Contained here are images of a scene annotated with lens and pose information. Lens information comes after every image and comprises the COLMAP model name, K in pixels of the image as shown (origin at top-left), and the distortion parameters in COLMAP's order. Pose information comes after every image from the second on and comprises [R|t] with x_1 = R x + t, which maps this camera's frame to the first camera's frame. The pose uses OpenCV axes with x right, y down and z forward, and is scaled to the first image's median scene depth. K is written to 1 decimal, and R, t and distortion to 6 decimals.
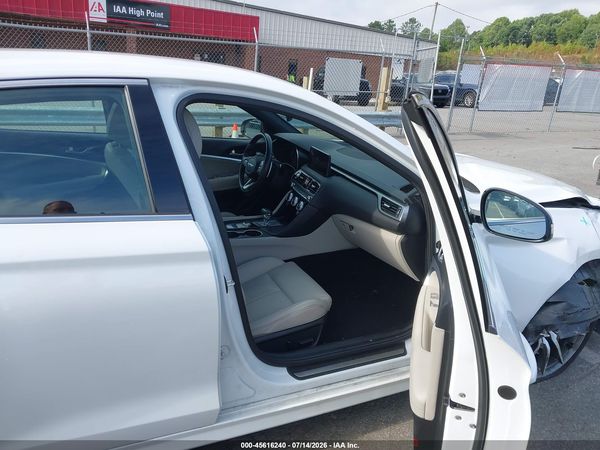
lens RADIAL K [[474.7, 0, 301.2], [0, 474.7, 227.4], [0, 0, 1]] dist [0.024597, -0.015454]
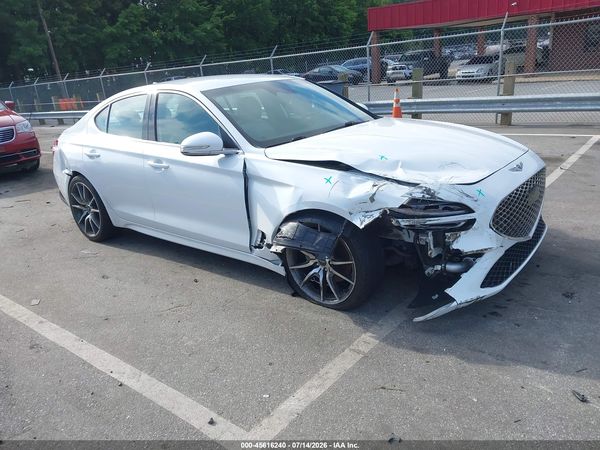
lens RADIAL K [[474.7, 0, 301.4], [0, 474.7, 222.4], [0, 0, 1]] dist [0.024597, -0.015454]
pose [[0.428901, 0.190024, -0.883139, 0.156871], [-0.181465, 0.975821, 0.121837, -0.003989], [0.884937, 0.108002, 0.453013, 0.036635]]
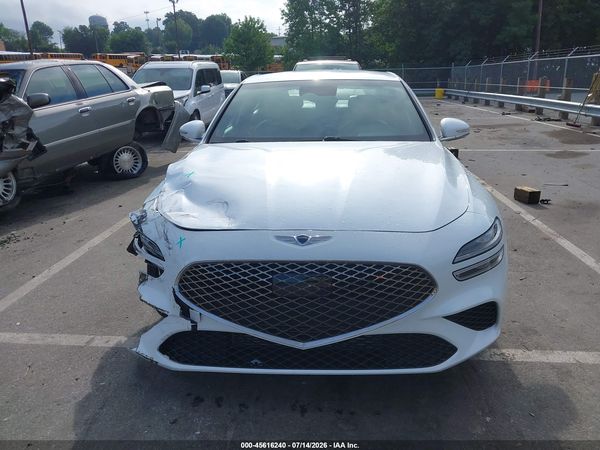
lens RADIAL K [[474.7, 0, 300.7], [0, 474.7, 226.4], [0, 0, 1]] dist [0.024597, -0.015454]
pose [[-0.494624, 0.216724, -0.841652, 0.138150], [-0.289184, 0.872190, 0.394535, -0.047093], [0.819586, 0.438538, -0.368733, 0.168605]]
